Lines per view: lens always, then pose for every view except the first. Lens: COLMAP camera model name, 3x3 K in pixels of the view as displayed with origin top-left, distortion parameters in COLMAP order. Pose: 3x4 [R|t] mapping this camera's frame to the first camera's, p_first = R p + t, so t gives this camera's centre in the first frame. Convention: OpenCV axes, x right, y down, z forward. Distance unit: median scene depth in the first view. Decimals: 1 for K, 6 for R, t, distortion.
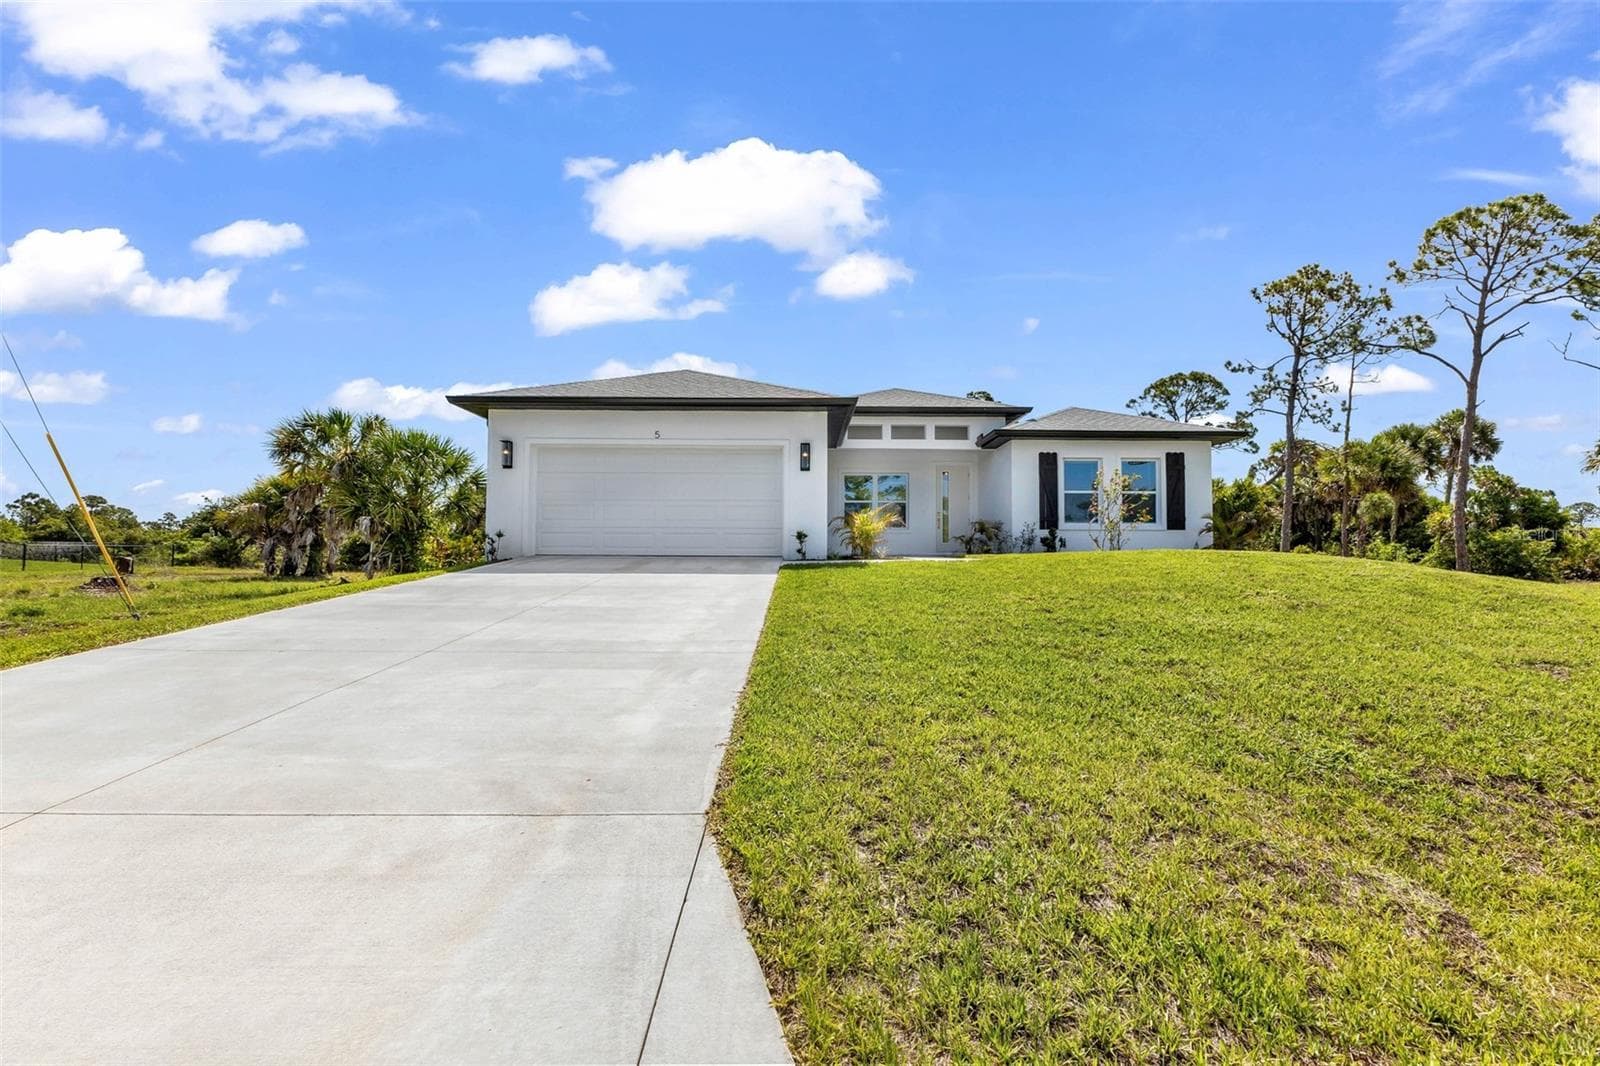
lens RADIAL K [[737.9, 0, 808.8], [0, 737.9, 536.0], [0, 0, 1]] dist [0.013782, 0.000169]
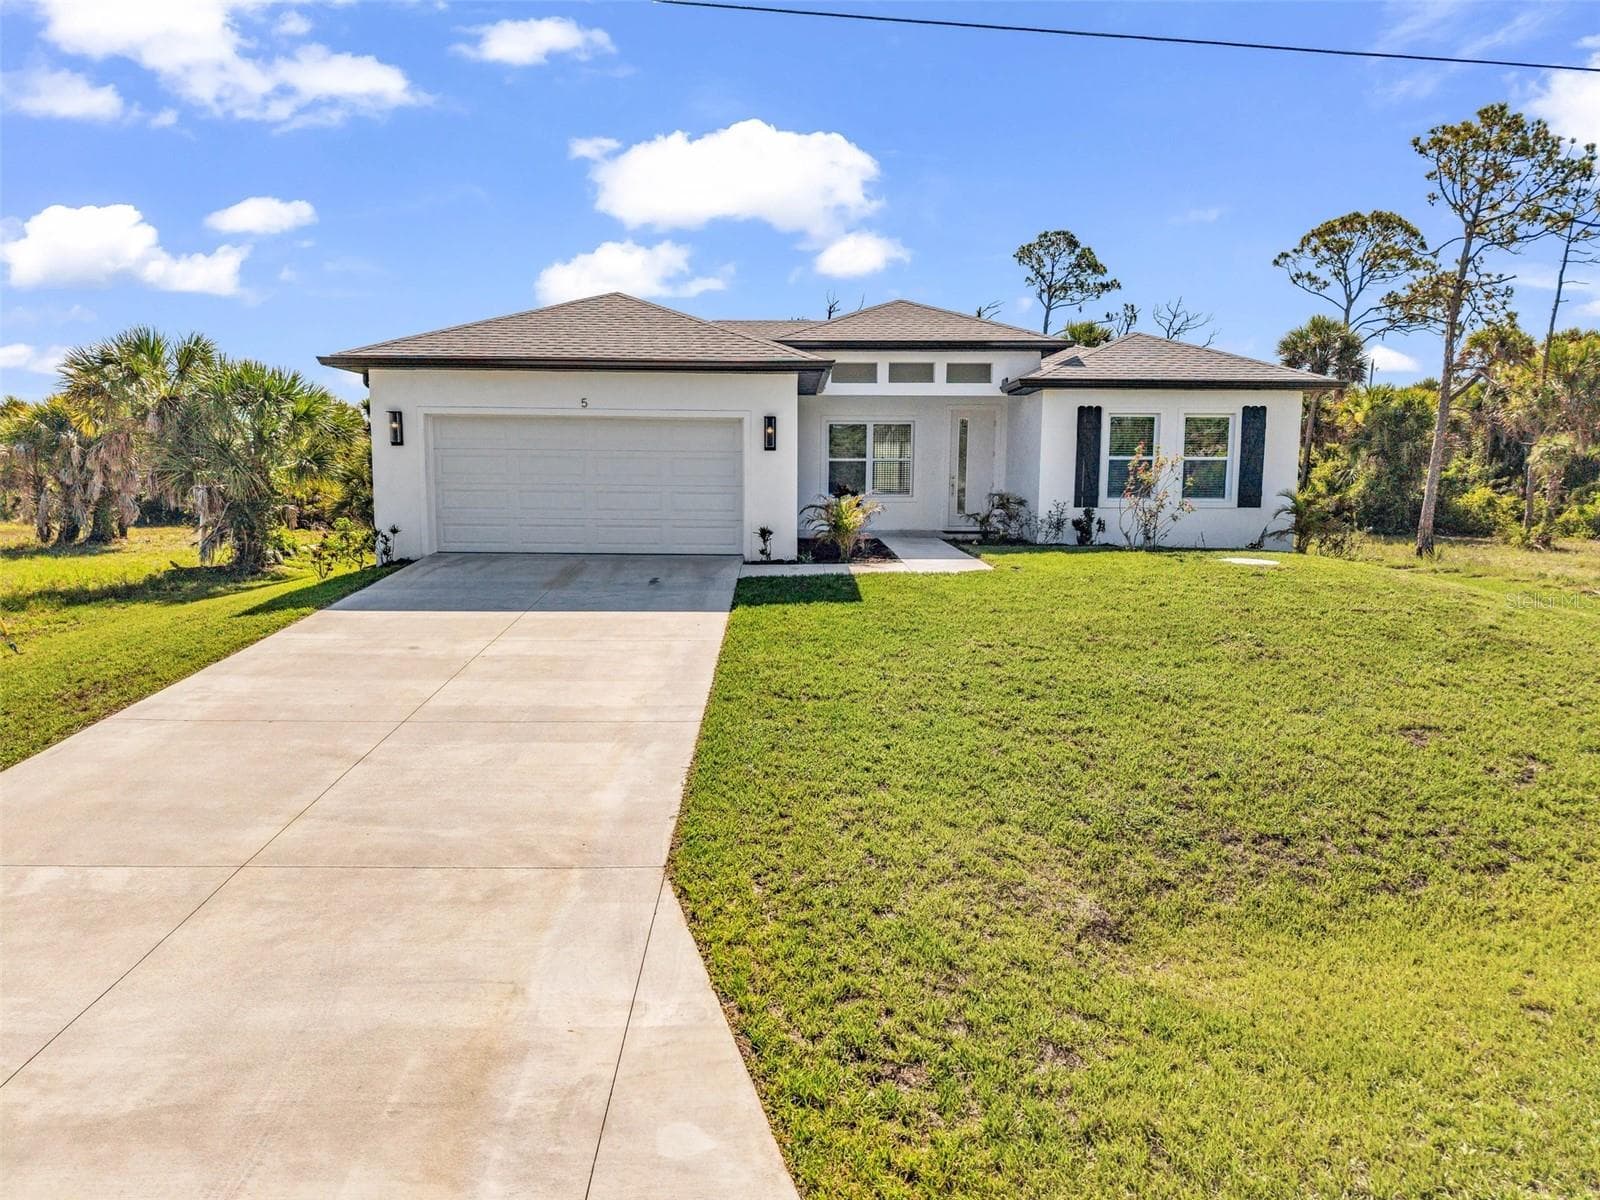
lens RADIAL K [[1060.6, 0, 797.7], [0, 1060.6, 631.6], [0, 0, 1]] dist [0.069457, -0.088429]
pose [[0.999994, -0.001720, 0.003154, 0.030705], [0.001211, 0.987935, 0.154866, -0.103859], [-0.003382, -0.154861, 0.987931, -0.257317]]
